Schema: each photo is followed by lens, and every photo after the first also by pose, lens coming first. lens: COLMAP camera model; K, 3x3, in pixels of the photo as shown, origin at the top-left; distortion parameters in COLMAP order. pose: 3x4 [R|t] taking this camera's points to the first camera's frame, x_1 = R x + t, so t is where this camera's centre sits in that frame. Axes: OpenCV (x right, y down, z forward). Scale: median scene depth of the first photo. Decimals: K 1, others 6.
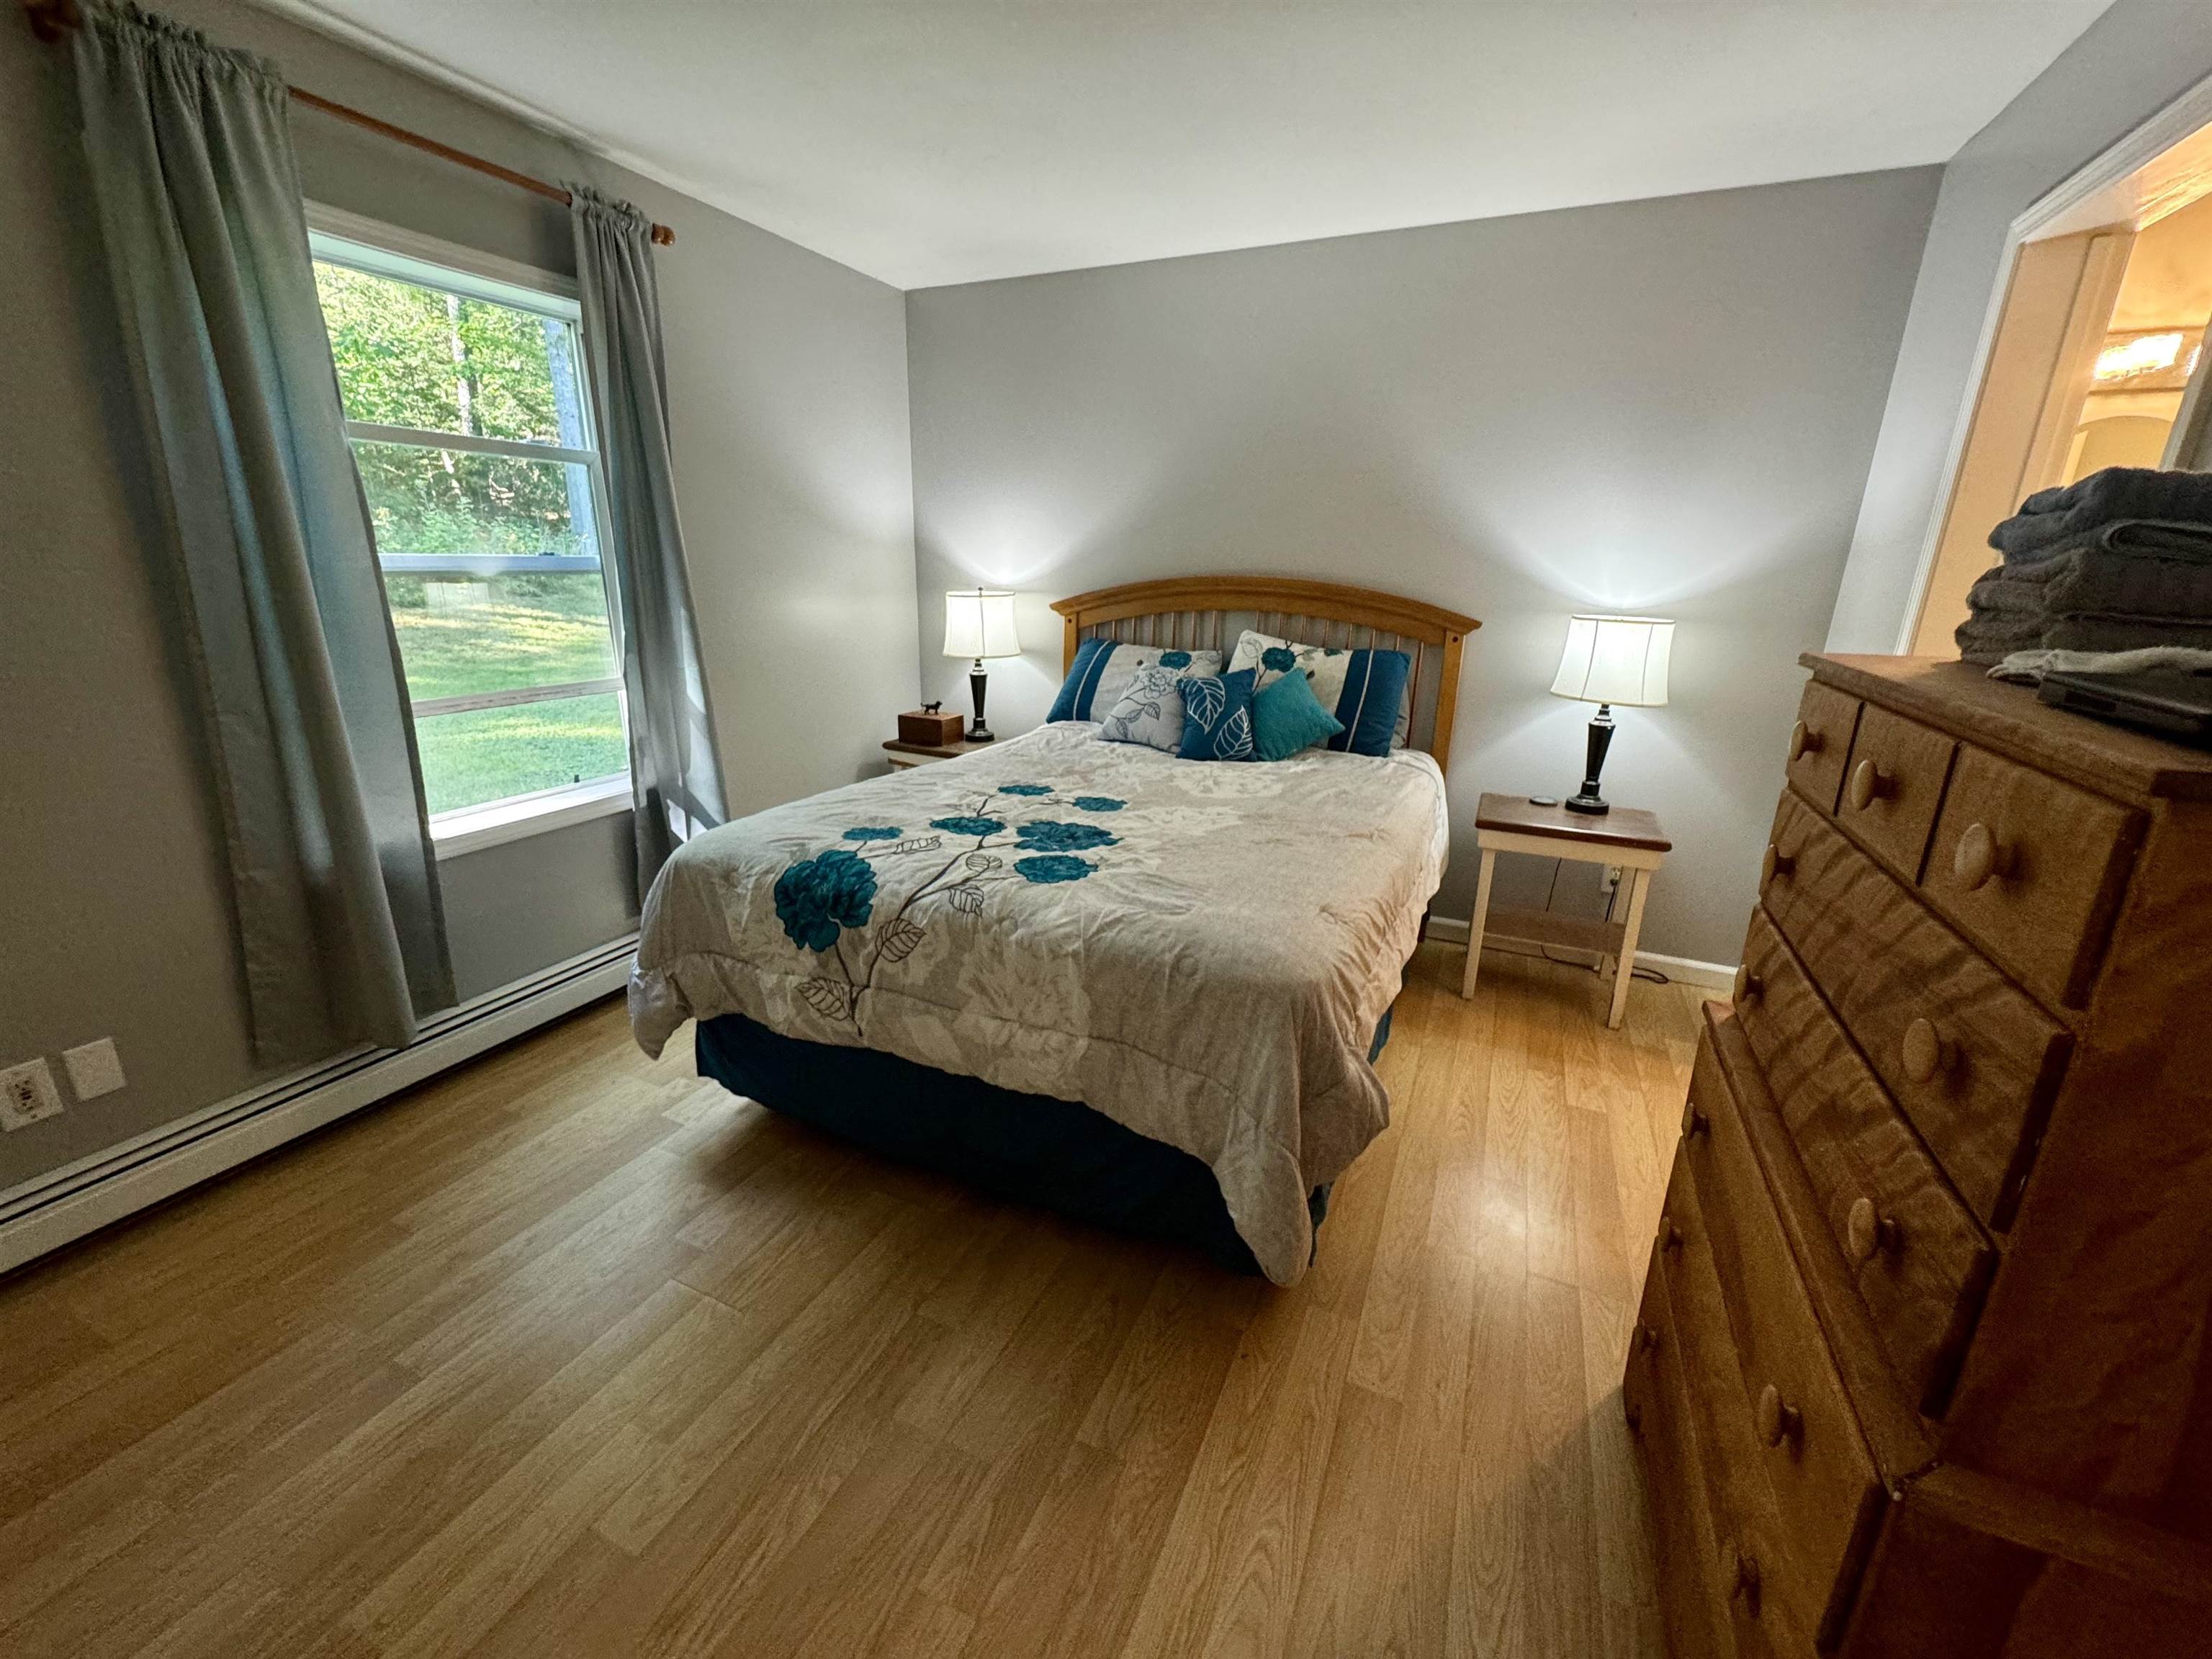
lens RADIAL K [[884.5, 0, 1106.0], [0, 884.5, 829.5], [0, 0, 1]] dist [-0.002936, -0.000036]
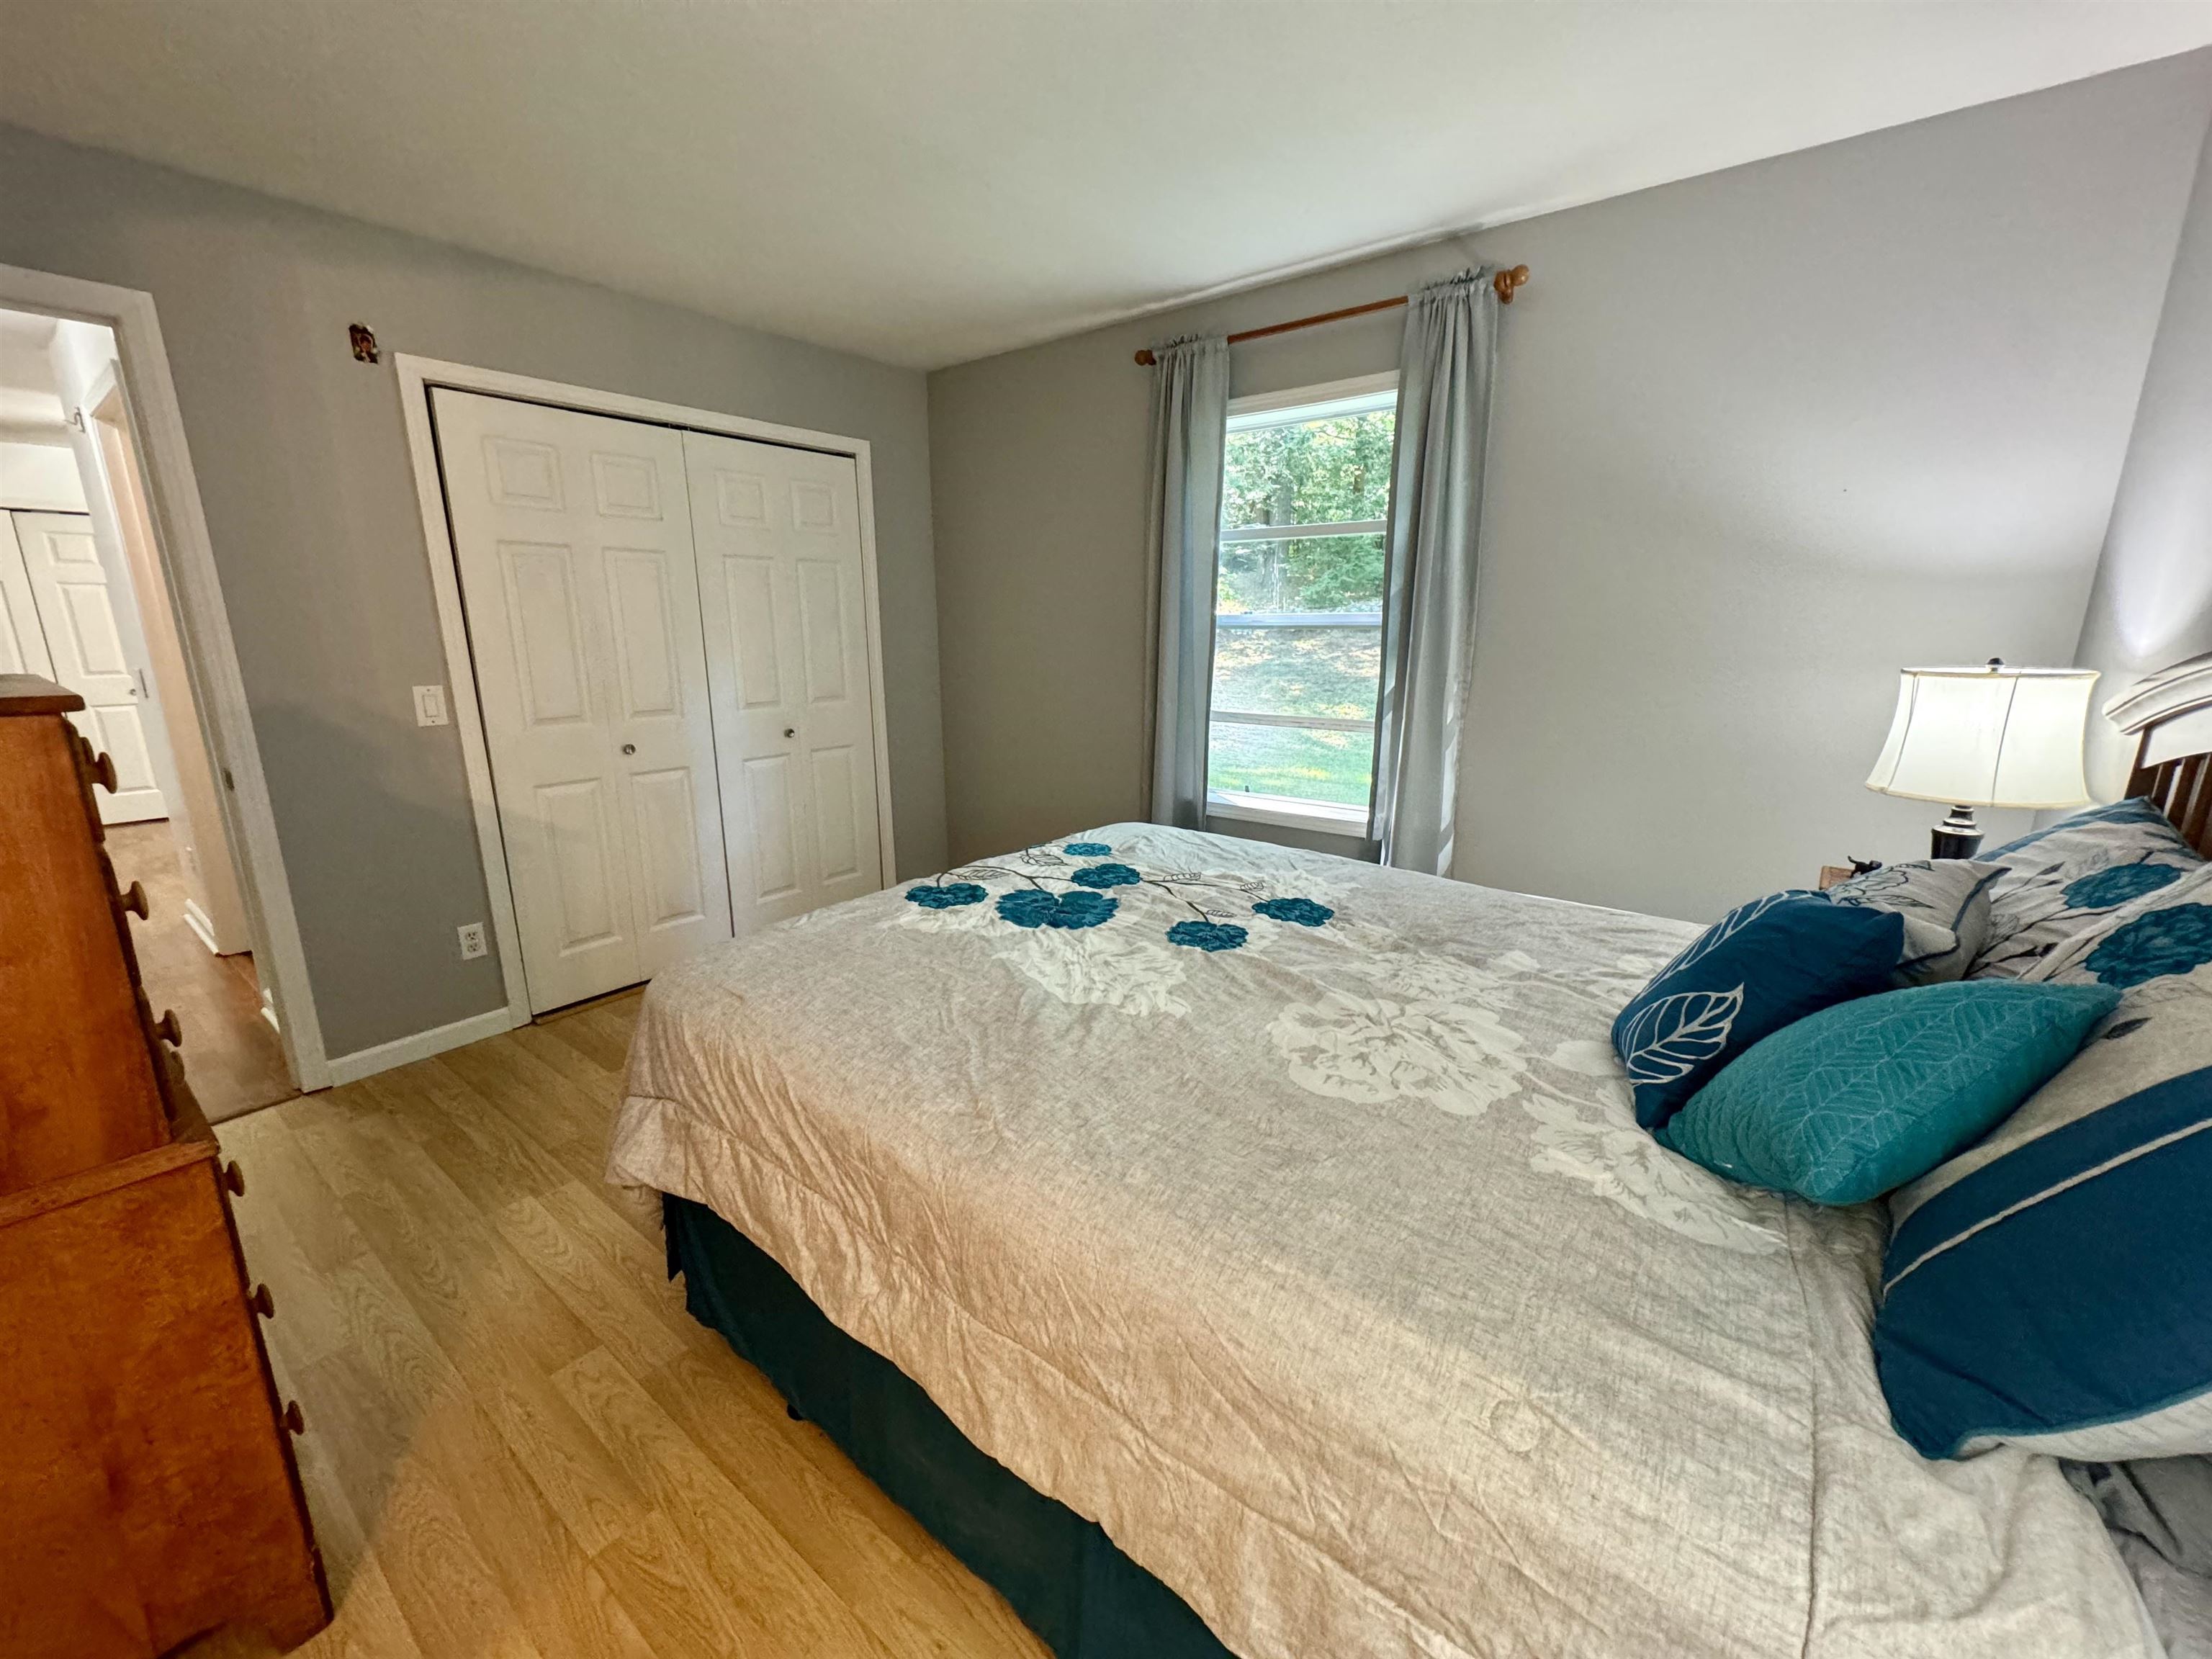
lens RADIAL K [[884.5, 0, 1106.0], [0, 884.5, 829.5], [0, 0, 1]] dist [-0.002936, -0.000036]
pose [[-0.234401, 0.212200, -0.948698, 0.774684], [-0.274421, 0.921754, 0.273976, -0.324906], [0.932603, 0.324563, -0.157828, 1.152117]]
